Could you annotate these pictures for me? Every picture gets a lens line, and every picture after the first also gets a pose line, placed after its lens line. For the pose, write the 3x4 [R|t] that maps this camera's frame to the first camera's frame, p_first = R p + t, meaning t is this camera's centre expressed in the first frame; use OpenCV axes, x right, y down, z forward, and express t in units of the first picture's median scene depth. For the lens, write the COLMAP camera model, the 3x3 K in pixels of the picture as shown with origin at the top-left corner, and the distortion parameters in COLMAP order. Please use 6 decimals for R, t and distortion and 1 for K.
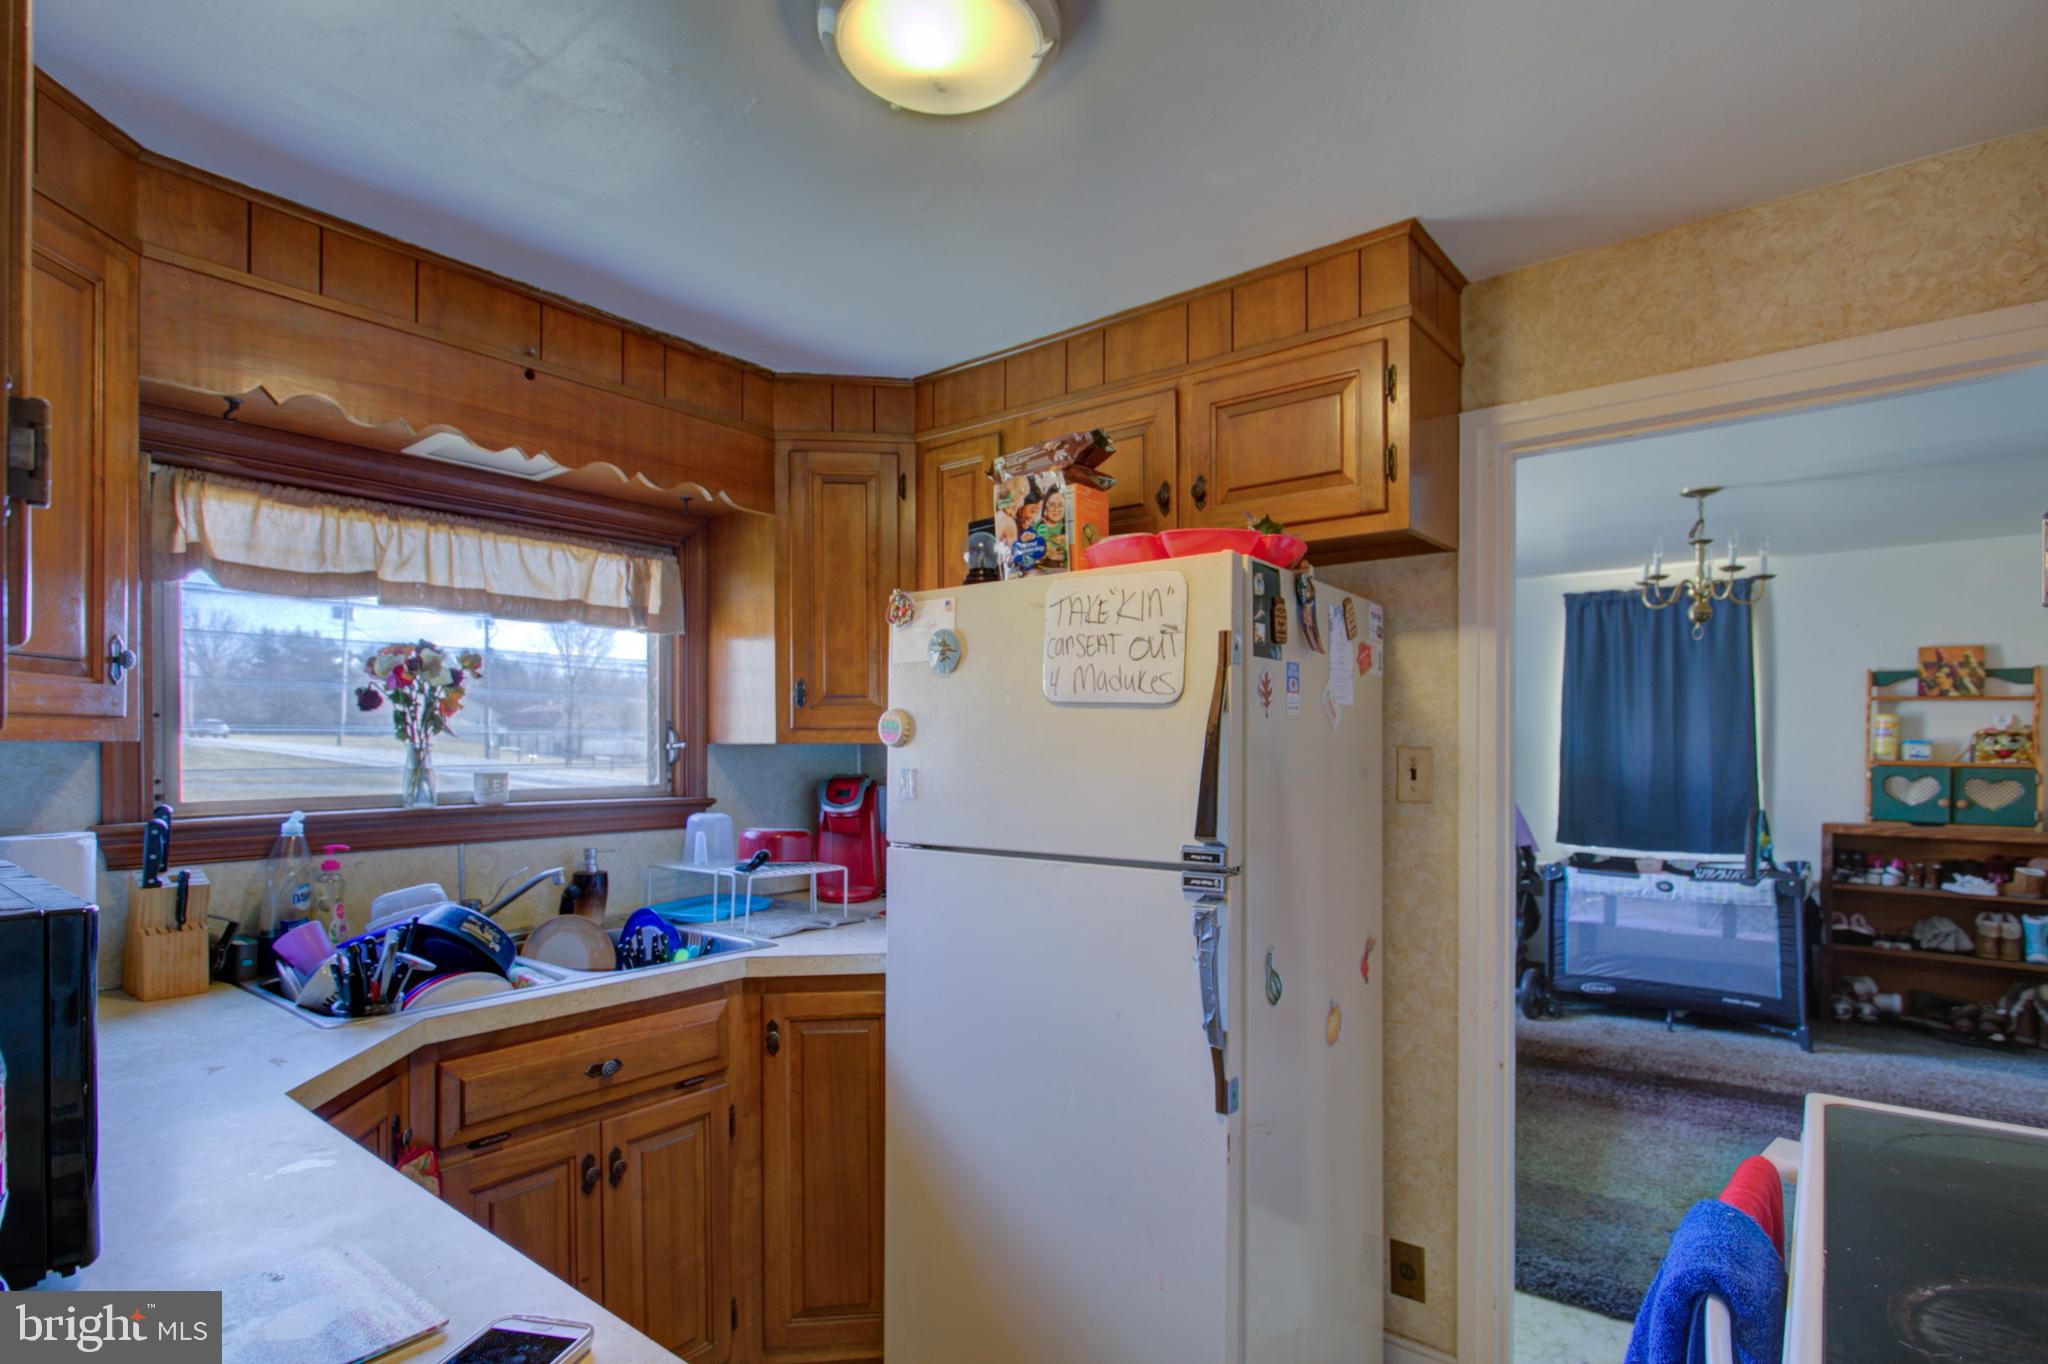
lens RADIAL K [[1029.1, 0, 1027.1], [0, 1029.1, 747.0], [0, 0, 1]] dist [-0.000149, 0.000211]
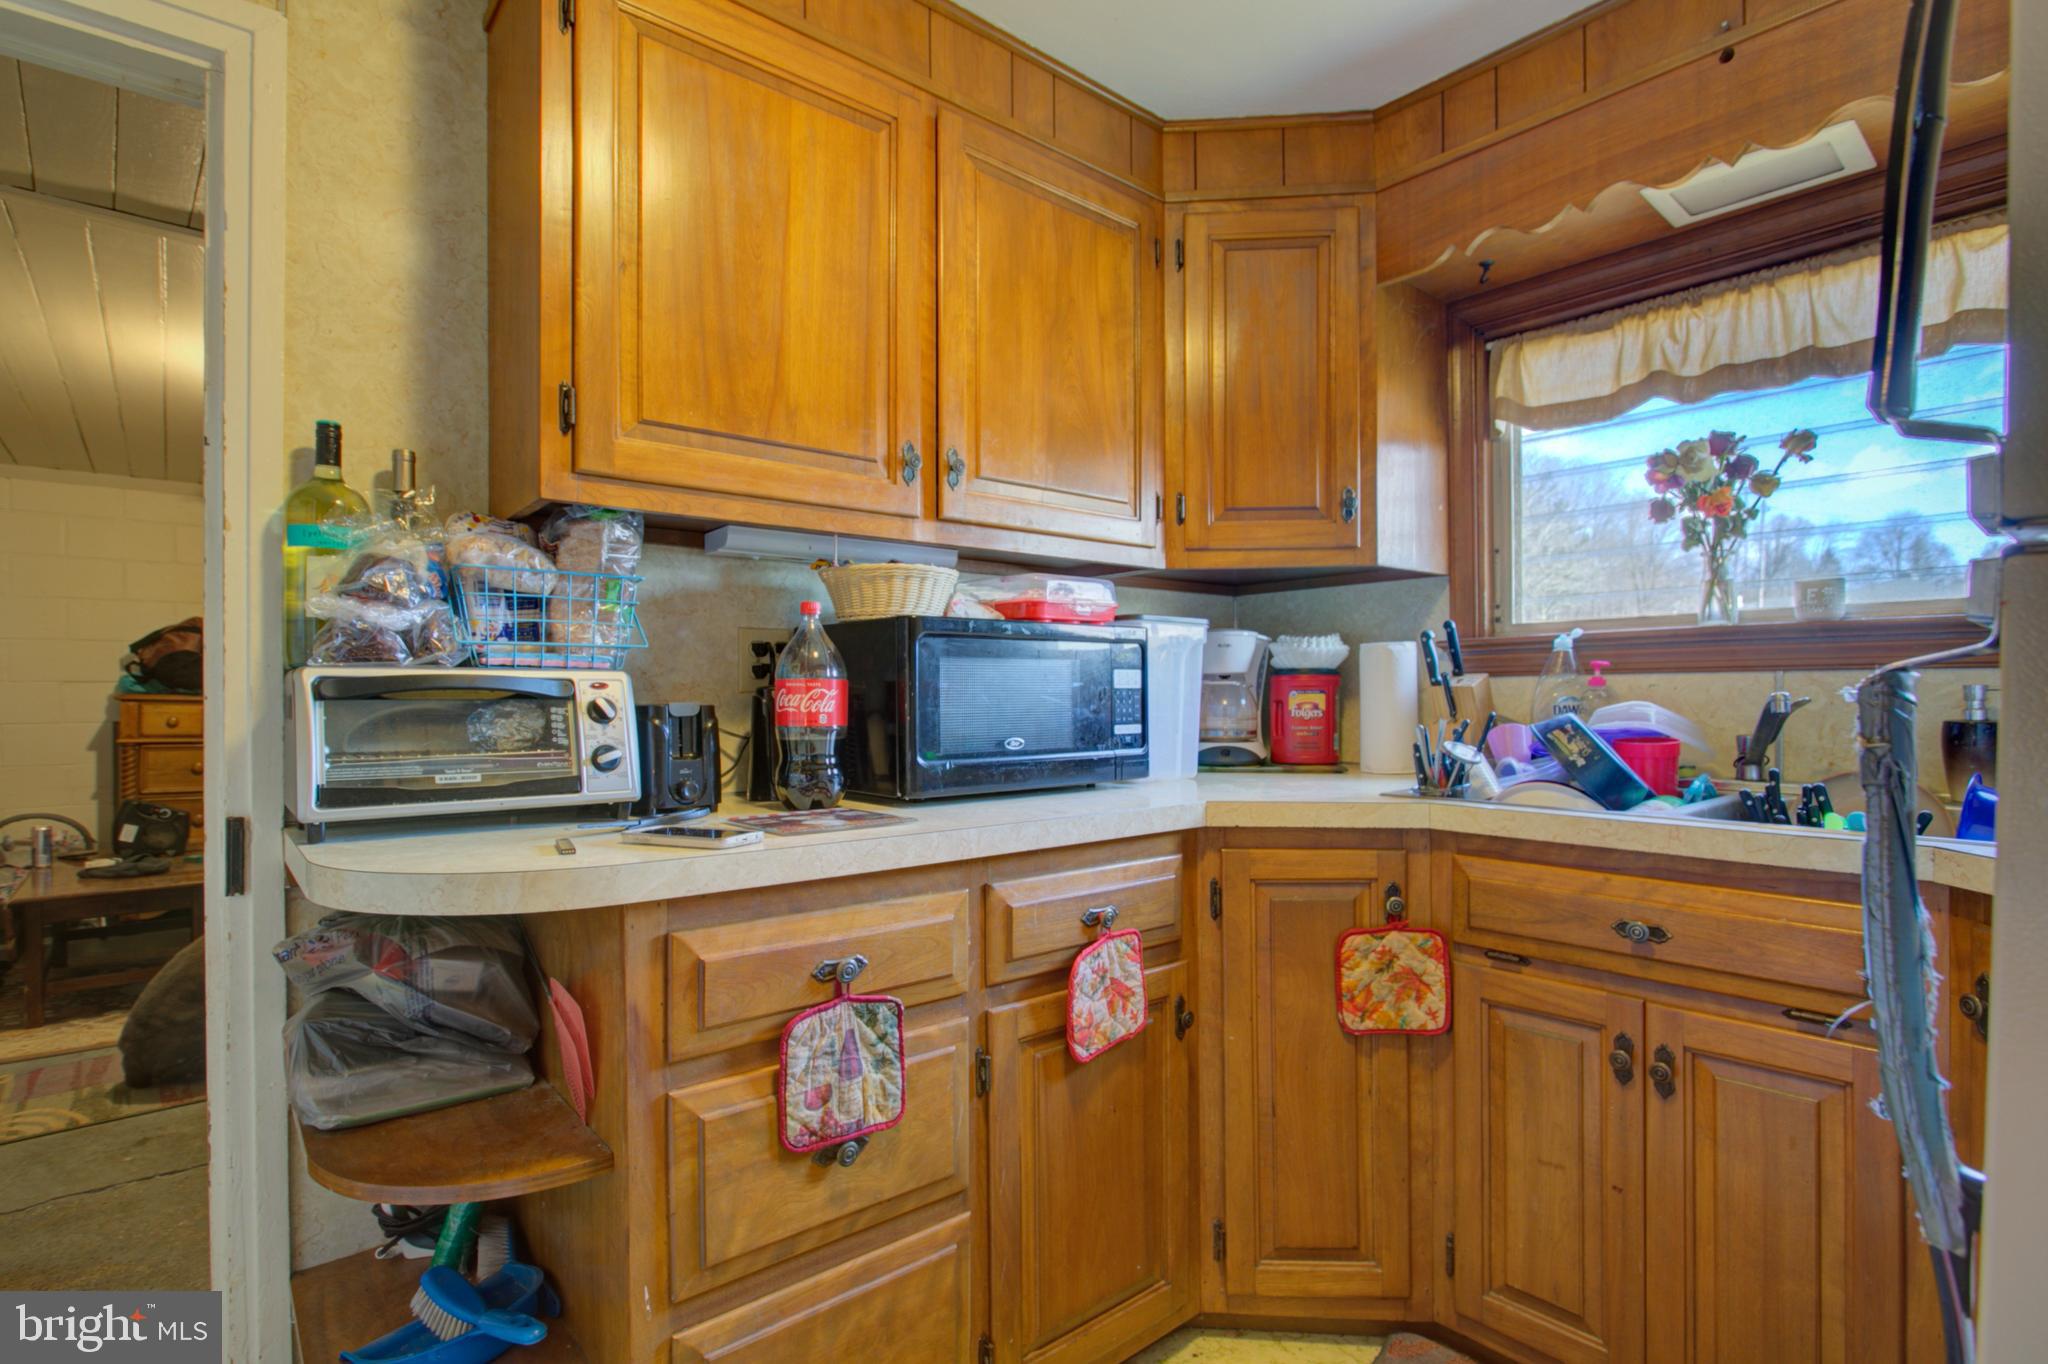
lens RADIAL K [[1007.1, 0, 1037.0], [0, 1007.1, 705.4], [0, 0, 1]] dist [-0.005651, -0.000069]
pose [[-0.182635, 0.009131, -0.983138, 0.380962], [-0.000021, 0.999957, 0.009291, 0.129548], [0.983181, 0.001718, -0.182627, 0.655022]]
